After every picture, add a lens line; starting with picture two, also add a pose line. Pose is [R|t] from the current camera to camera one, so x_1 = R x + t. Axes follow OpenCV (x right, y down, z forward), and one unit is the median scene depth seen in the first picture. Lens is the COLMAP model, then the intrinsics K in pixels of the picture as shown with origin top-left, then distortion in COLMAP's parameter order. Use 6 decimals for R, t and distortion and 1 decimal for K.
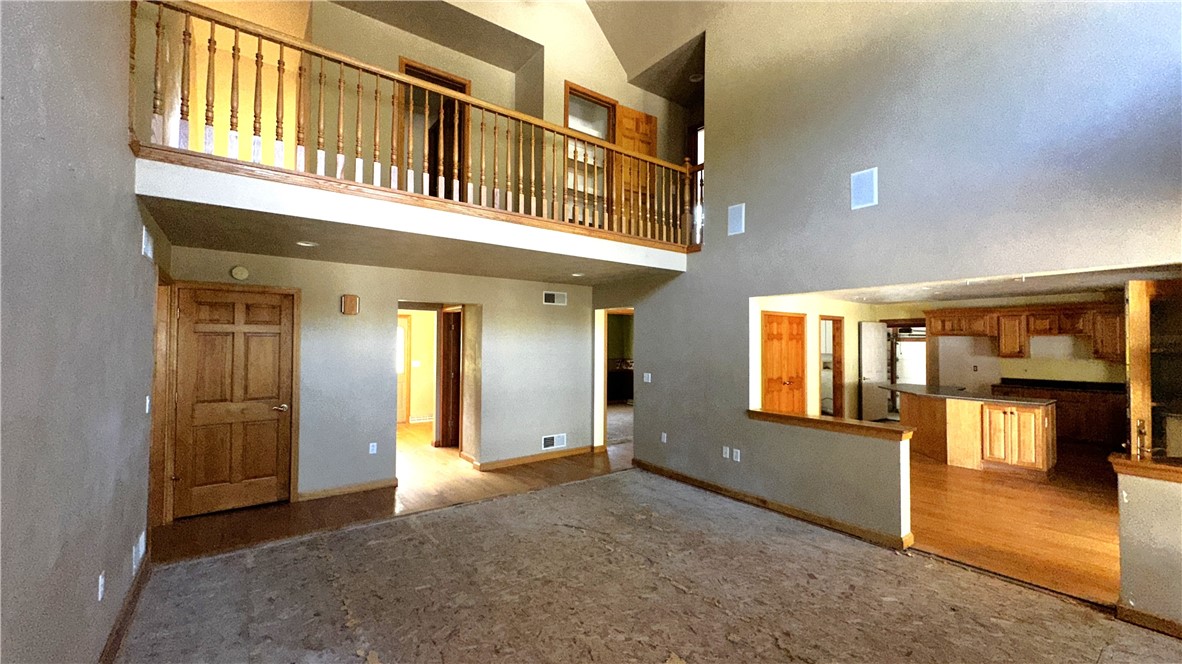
lens RADIAL K [[502.7, 0, 591.0], [0, 502.7, 332.0], [0, 0, 1]] dist [0.001075, 0.000359]
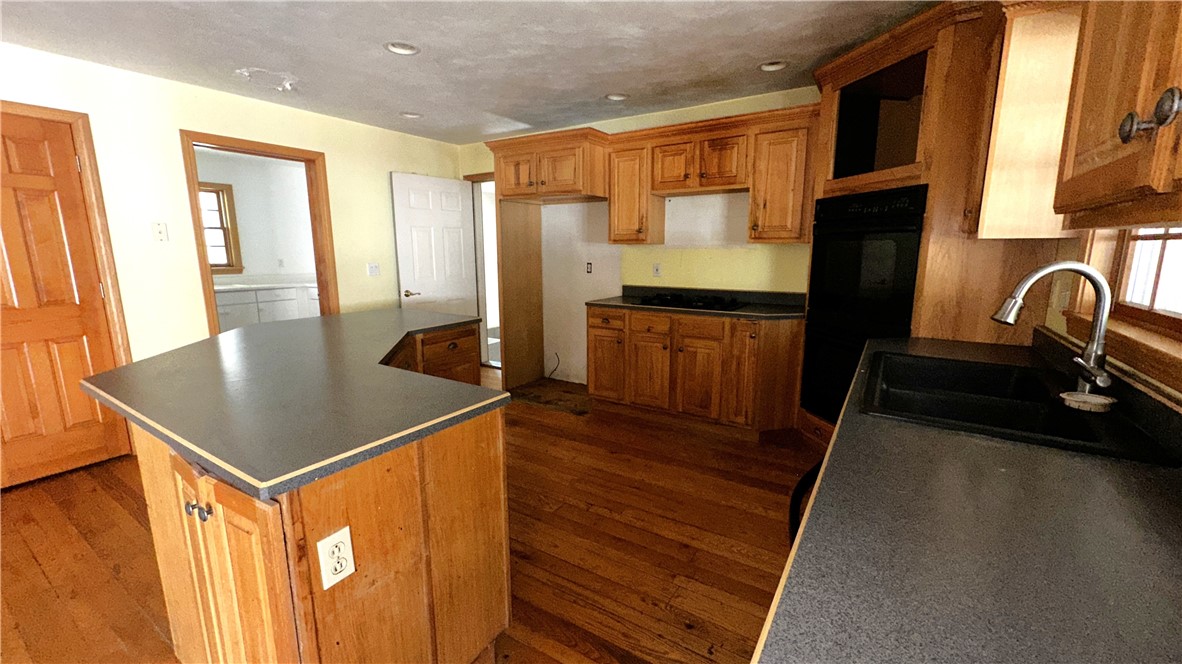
lens RADIAL K [[472.7, 0, 591.0], [0, 472.7, 332.0], [0, 0, 1]] dist [-0.001530, -0.000093]
pose [[0.945595, -0.059130, 0.319927, 0.658823], [-0.006846, 0.979511, 0.201272, 0.043841], [-0.325273, -0.192512, 0.925817, 0.581414]]
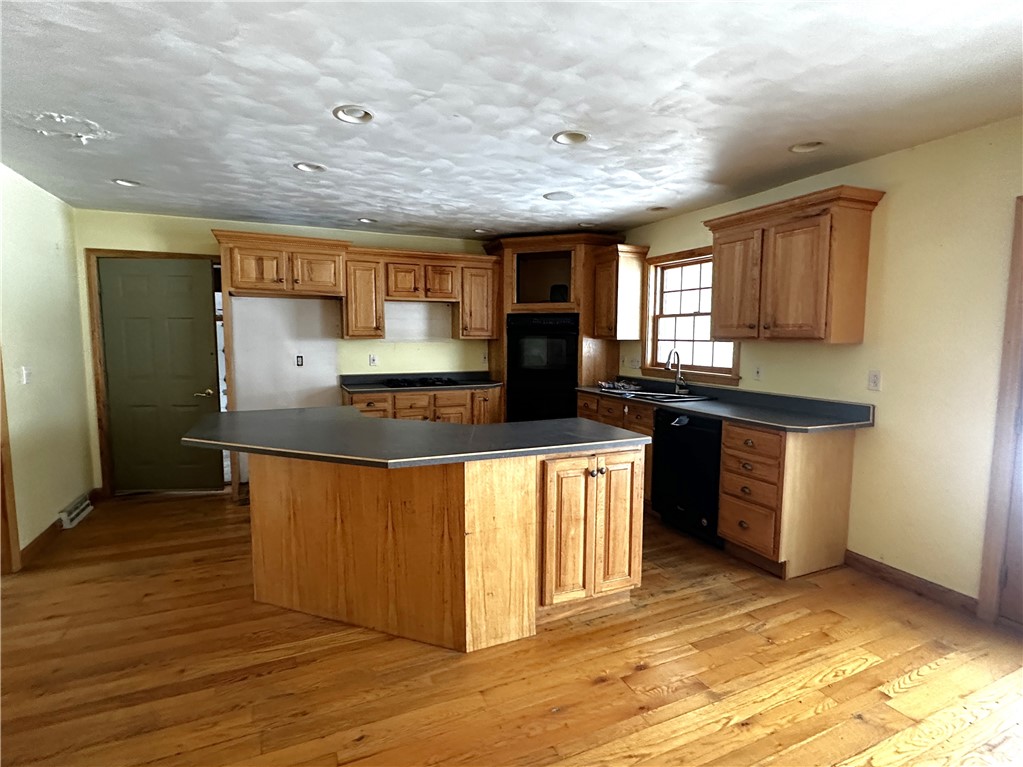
lens RADIAL K [[520.4, 0, 511.5], [0, 520.4, 383.5], [0, 0, 1]] dist [0.000210, 0.000500]
pose [[0.252099, -0.087105, 0.963773, 0.311723], [-0.030206, 0.994747, 0.097805, 0.039854], [-0.967230, -0.053768, 0.248144, 0.699243]]
